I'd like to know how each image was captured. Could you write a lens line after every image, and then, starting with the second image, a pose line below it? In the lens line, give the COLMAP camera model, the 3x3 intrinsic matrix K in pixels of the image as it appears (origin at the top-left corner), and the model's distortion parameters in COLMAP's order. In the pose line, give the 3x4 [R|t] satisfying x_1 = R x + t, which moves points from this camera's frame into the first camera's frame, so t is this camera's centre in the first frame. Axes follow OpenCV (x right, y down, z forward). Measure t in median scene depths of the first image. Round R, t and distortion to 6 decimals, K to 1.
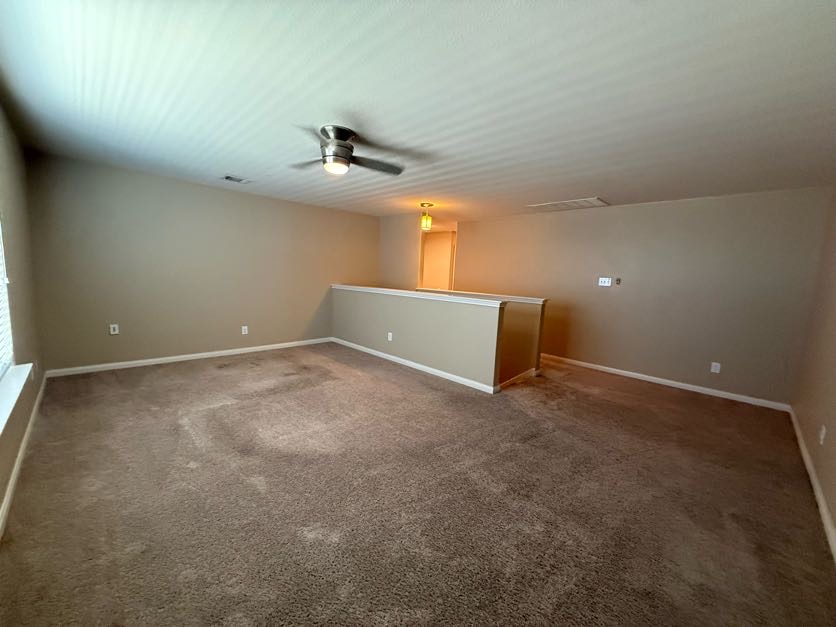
lens RADIAL K [[332.7, 0, 415.1], [0, 332.7, 313.7], [0, 0, 1]] dist [0.001075, 0.000330]
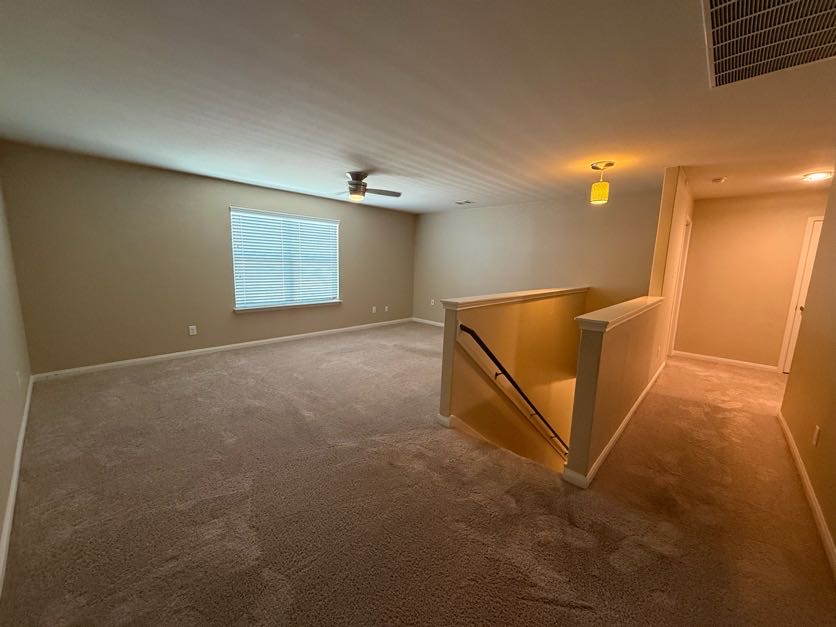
lens RADIAL K [[332.7, 0, 415.1], [0, 332.7, 313.7], [0, 0, 1]] dist [0.001075, 0.000330]
pose [[0.036786, 0.115122, -0.992670, 1.044006], [-0.144661, 0.983493, 0.108697, -0.088477], [0.988797, 0.139602, 0.052833, 0.942947]]
